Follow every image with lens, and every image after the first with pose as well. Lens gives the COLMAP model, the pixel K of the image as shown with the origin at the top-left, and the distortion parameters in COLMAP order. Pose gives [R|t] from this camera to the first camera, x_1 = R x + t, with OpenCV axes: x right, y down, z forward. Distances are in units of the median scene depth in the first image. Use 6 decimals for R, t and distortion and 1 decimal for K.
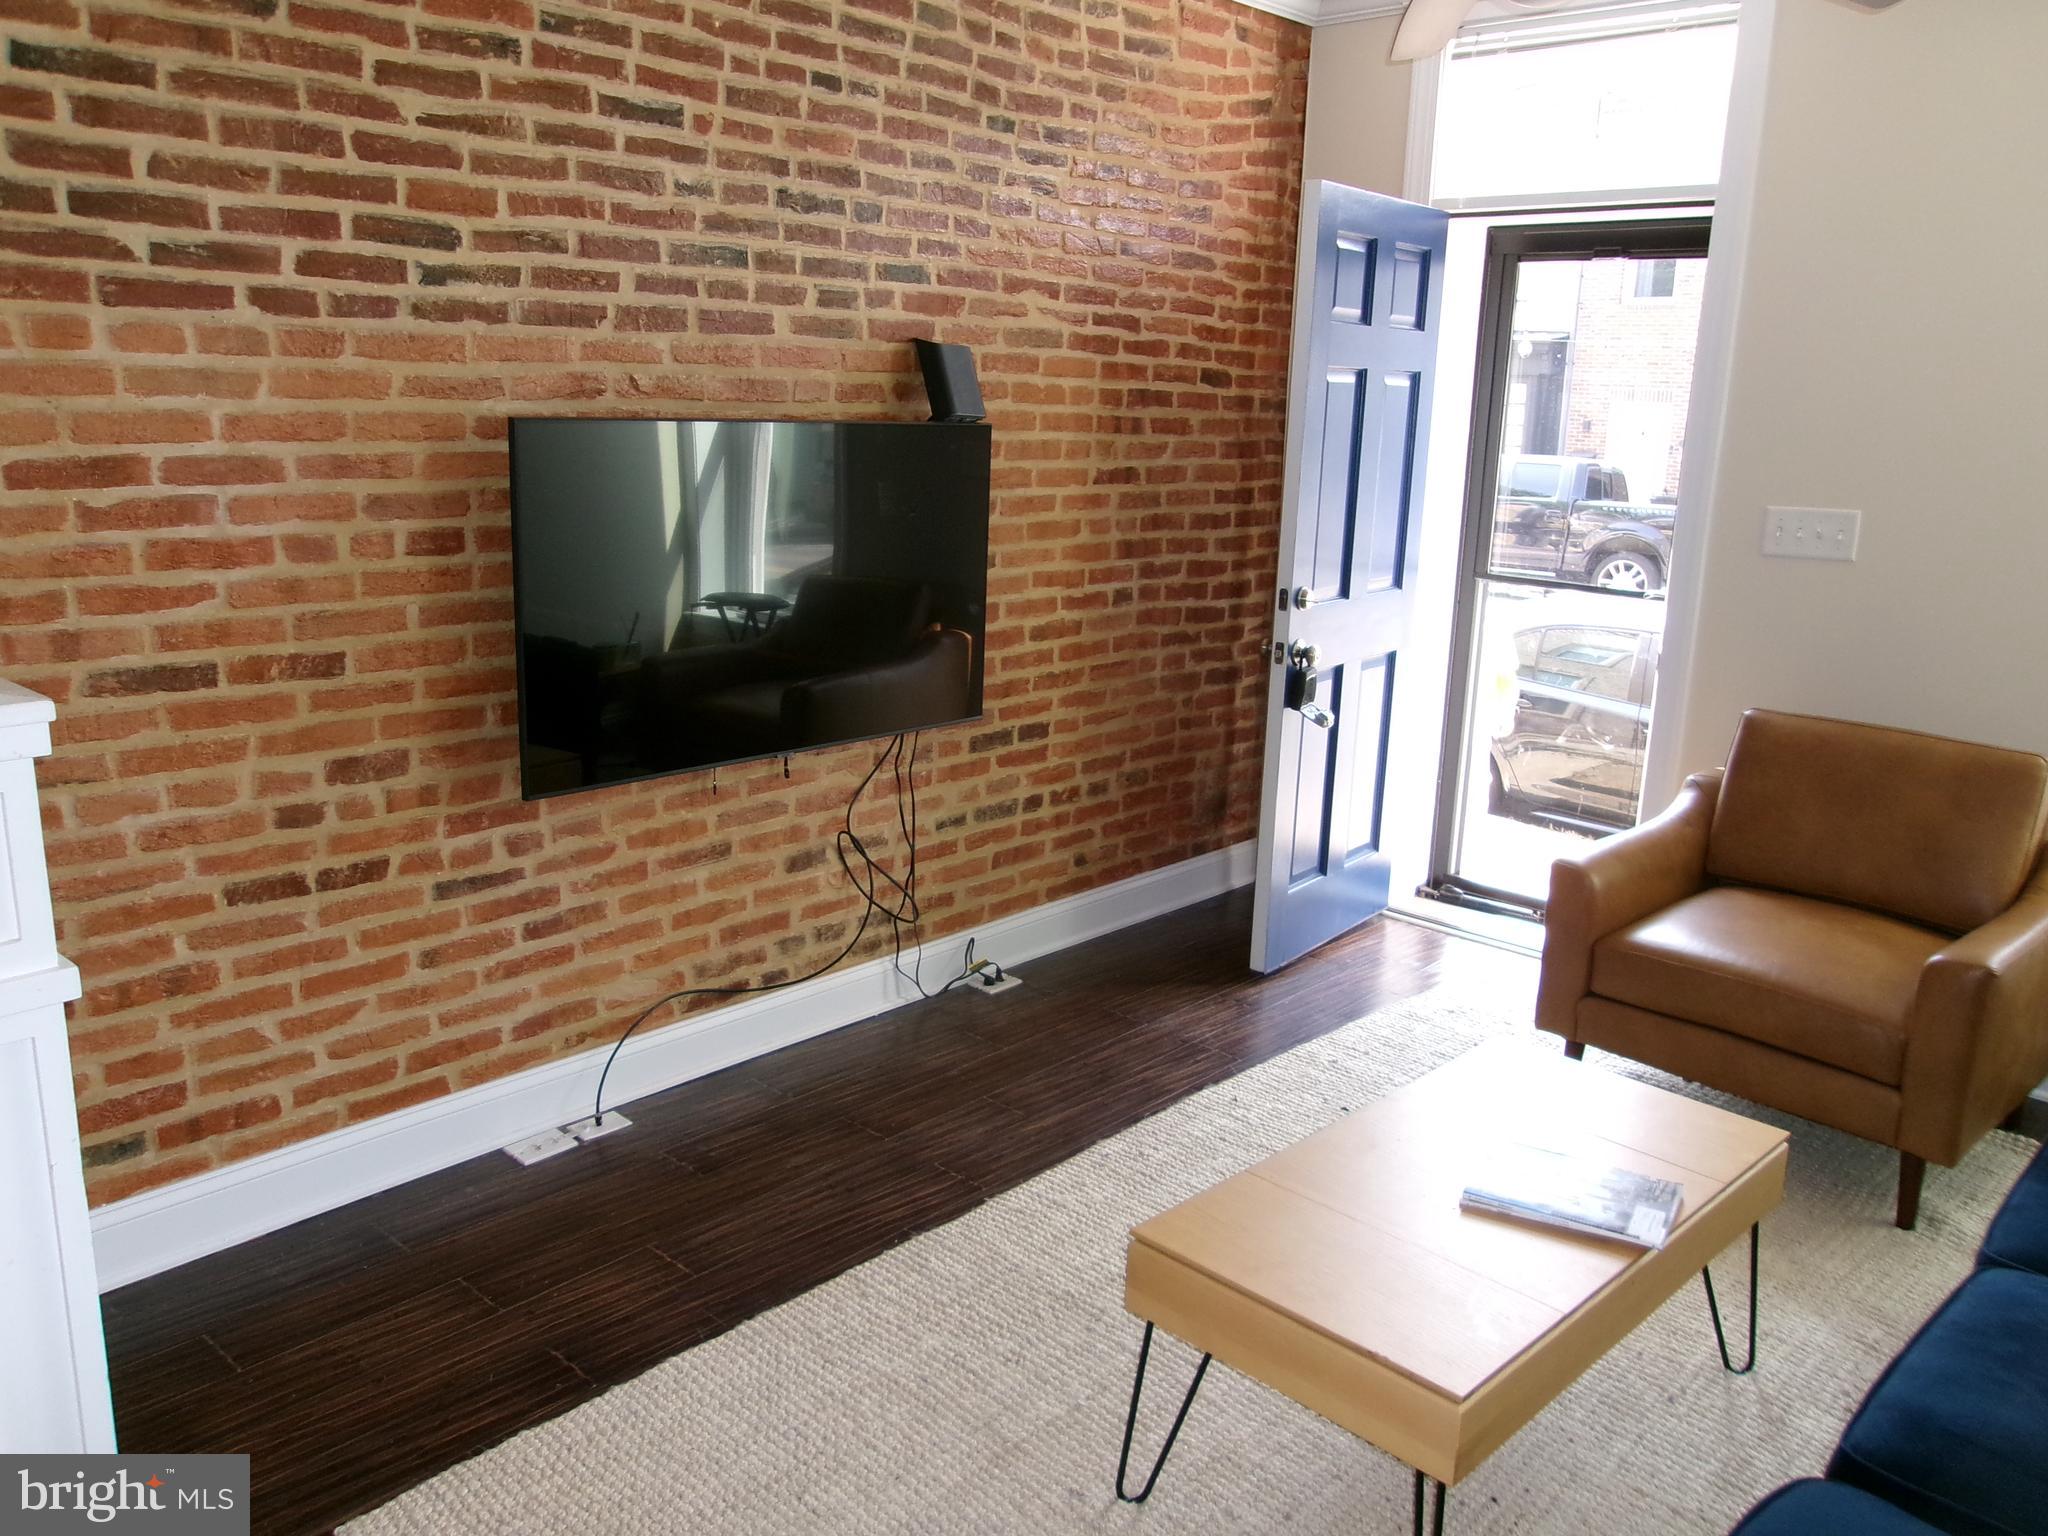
lens RADIAL K [[1597.6, 0, 1024.0], [0, 1597.6, 768.0], [0, 0, 1]] dist [0.001297, 0.007874]
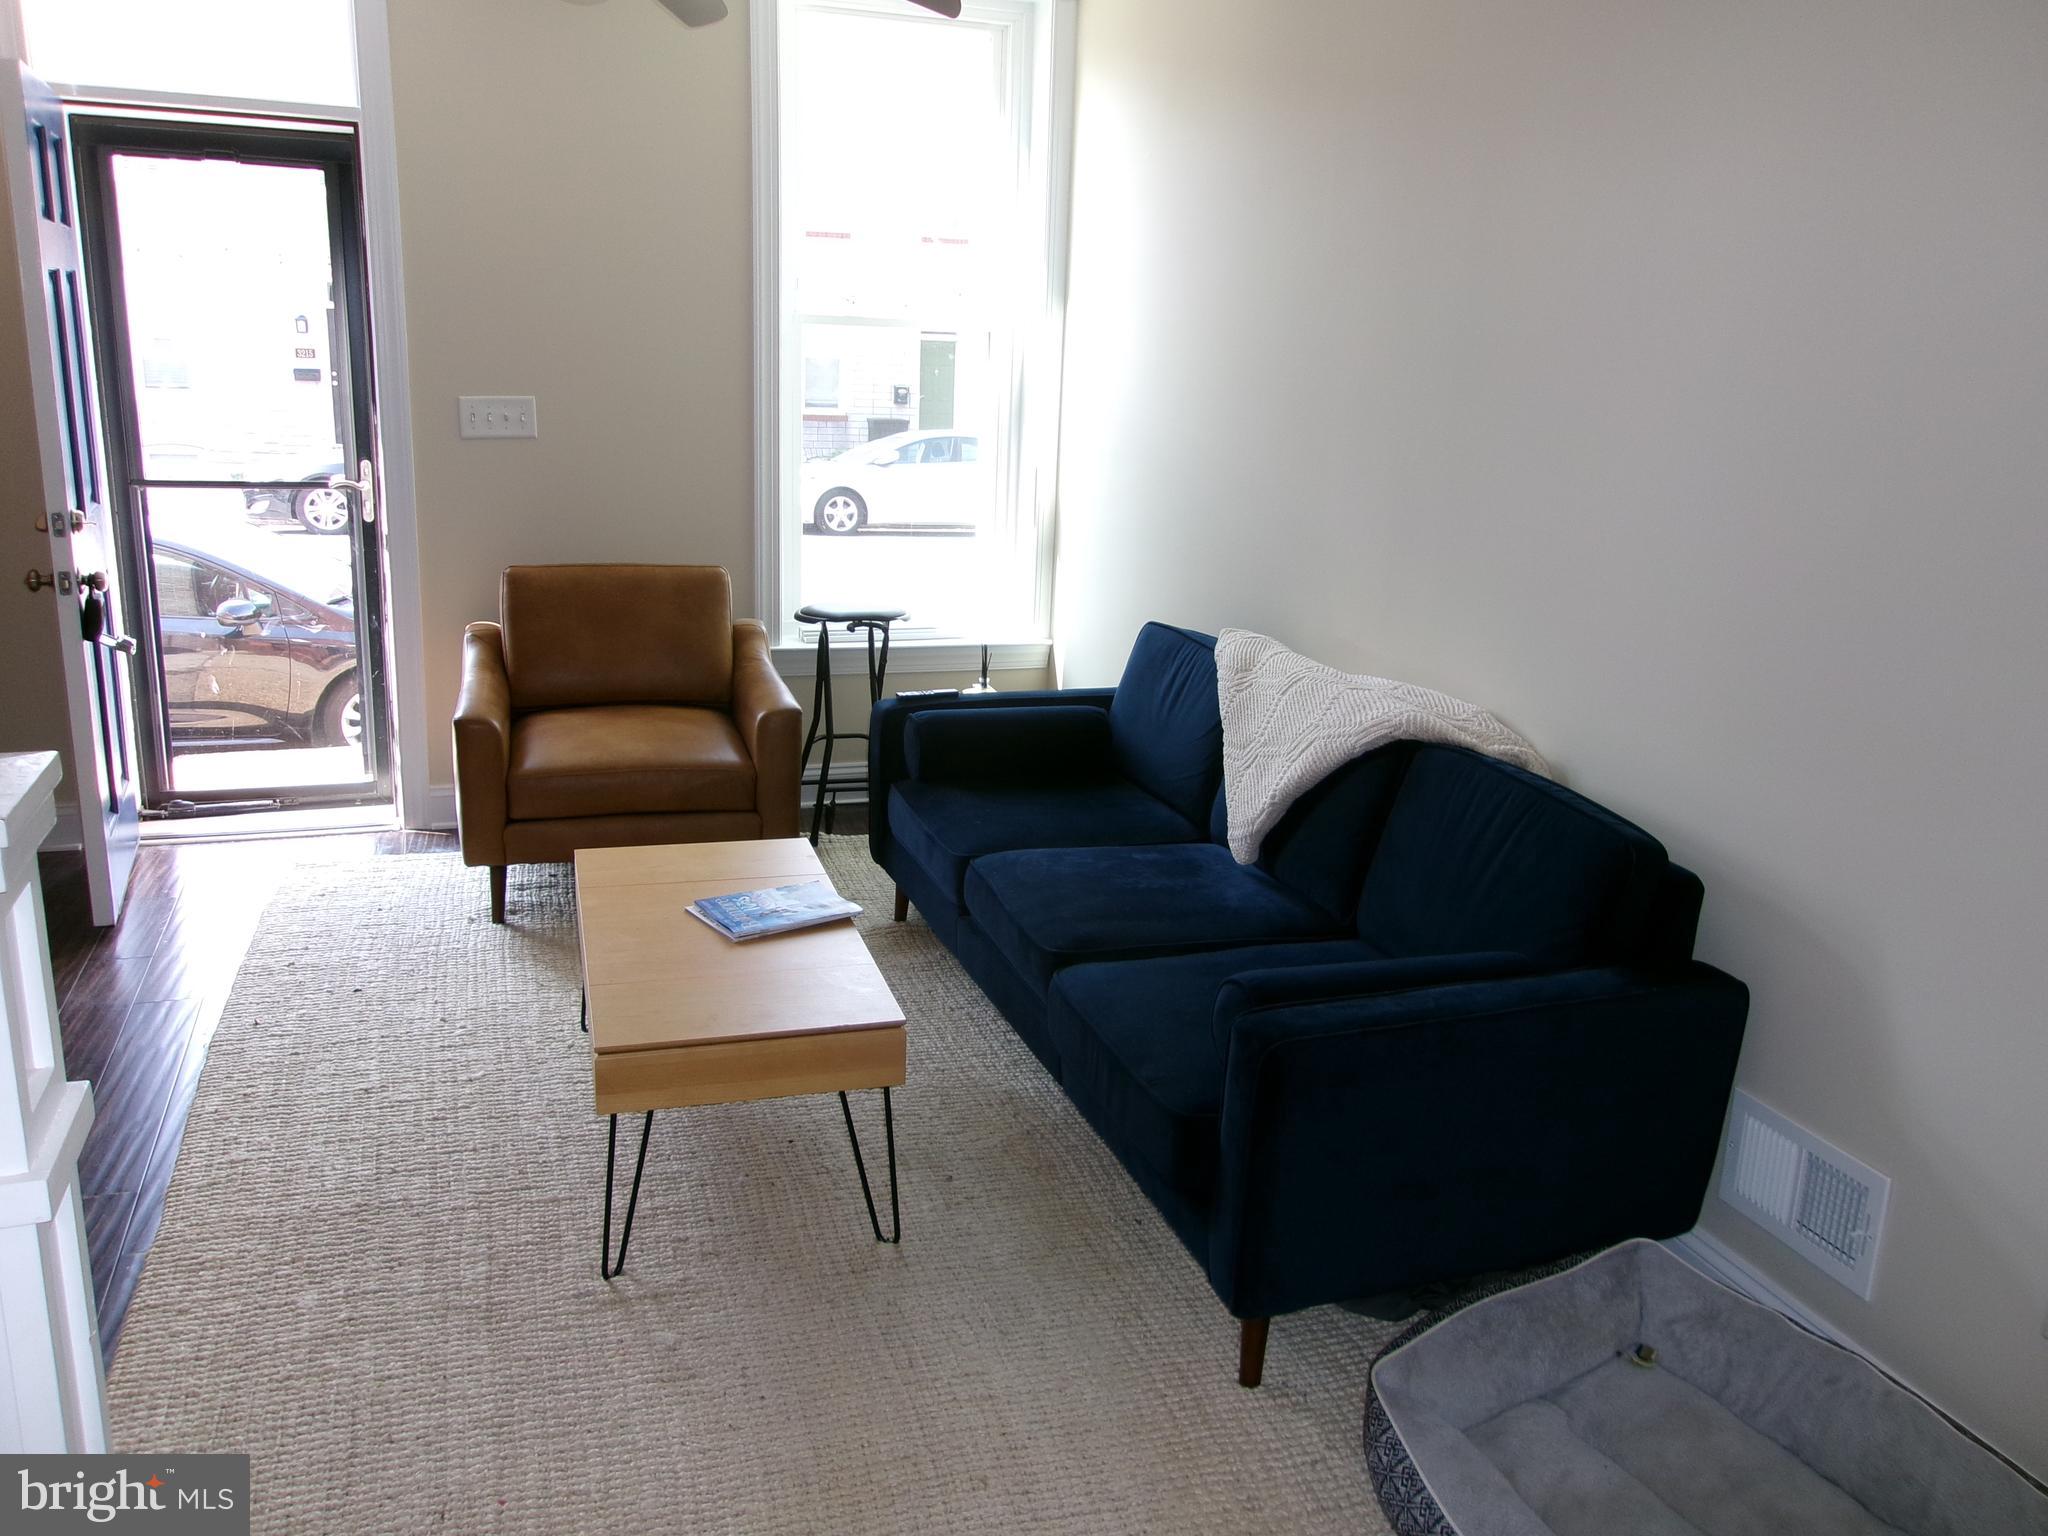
lens RADIAL K [[1597.6, 0, 1024.0], [0, 1597.6, 768.0], [0, 0, 1]] dist [0.001297, 0.007874]
pose [[0.463027, -0.249092, 0.850623, -0.409689], [0.183529, 0.965843, 0.182931, -0.038273], [-0.867135, 0.071412, 0.492927, 0.078723]]
